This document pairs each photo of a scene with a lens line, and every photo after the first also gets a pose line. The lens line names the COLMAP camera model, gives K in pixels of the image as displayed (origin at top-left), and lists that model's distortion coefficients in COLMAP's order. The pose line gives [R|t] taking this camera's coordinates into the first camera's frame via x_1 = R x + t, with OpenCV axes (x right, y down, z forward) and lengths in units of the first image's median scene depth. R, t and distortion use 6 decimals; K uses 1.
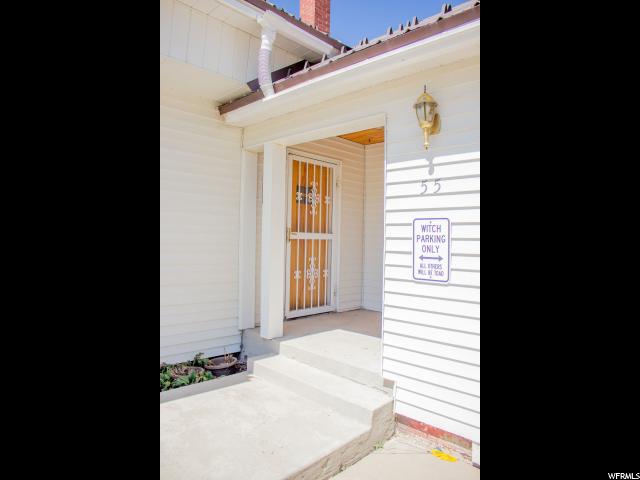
lens RADIAL K [[400.0, 0, 320.0], [0, 400.0, 240.0], [0, 0, 1]] dist [-0.100926, 0.000532]
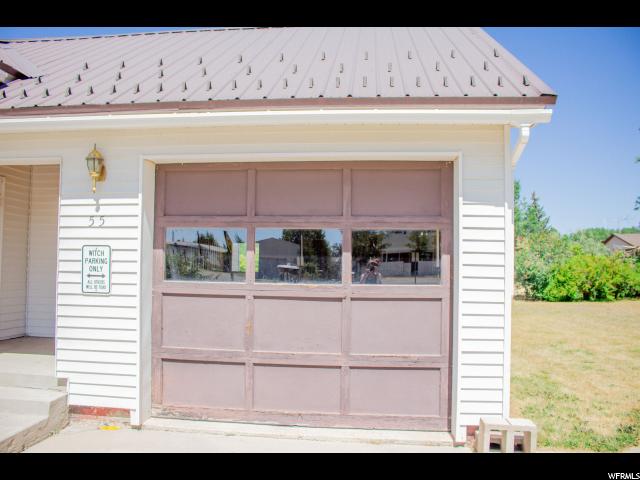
lens RADIAL K [[520.5, 0, 320.0], [0, 520.5, 240.0], [0, 0, 1]] dist [-0.160195, 0.121575]
pose [[0.785388, 0.021229, 0.618639, -0.170084], [0.006612, 0.999067, -0.042677, 0.003767], [-0.618968, 0.037609, 0.784515, -0.743448]]
